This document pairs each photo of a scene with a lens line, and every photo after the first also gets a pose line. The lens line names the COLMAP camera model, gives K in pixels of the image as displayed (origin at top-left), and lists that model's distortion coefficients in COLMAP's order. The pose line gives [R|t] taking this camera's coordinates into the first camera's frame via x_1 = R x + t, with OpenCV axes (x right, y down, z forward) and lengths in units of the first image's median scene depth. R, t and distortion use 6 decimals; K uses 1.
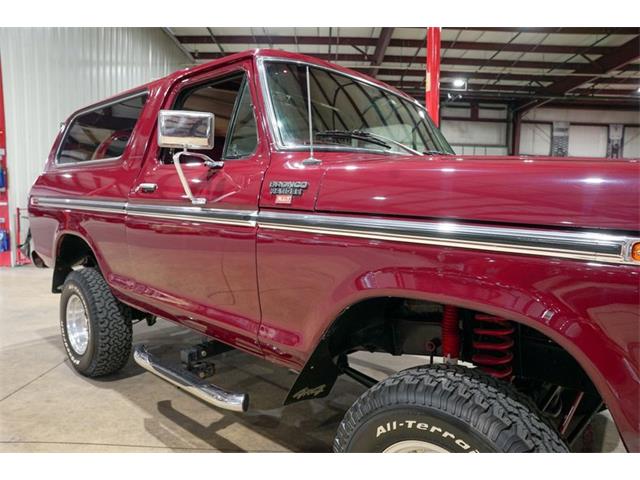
lens RADIAL K [[439.0, 0, 321.6], [0, 439.0, 239.1], [0, 0, 1]] dist [-0.144534, 0.114976]
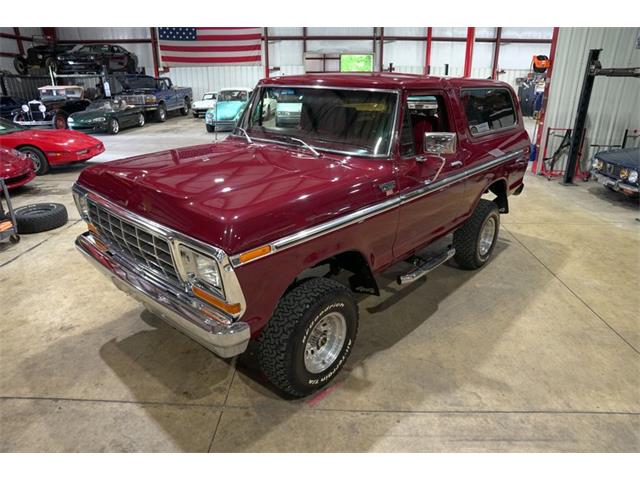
lens RADIAL K [[439.0, 0, 321.6], [0, 439.0, 239.1], [0, 0, 1]] dist [-0.144534, 0.114976]
pose [[-0.025650, 0.333976, -0.942232, 1.331268], [-0.092880, 0.937669, 0.334887, -0.287503], [0.995347, 0.096104, 0.006968, 0.875372]]
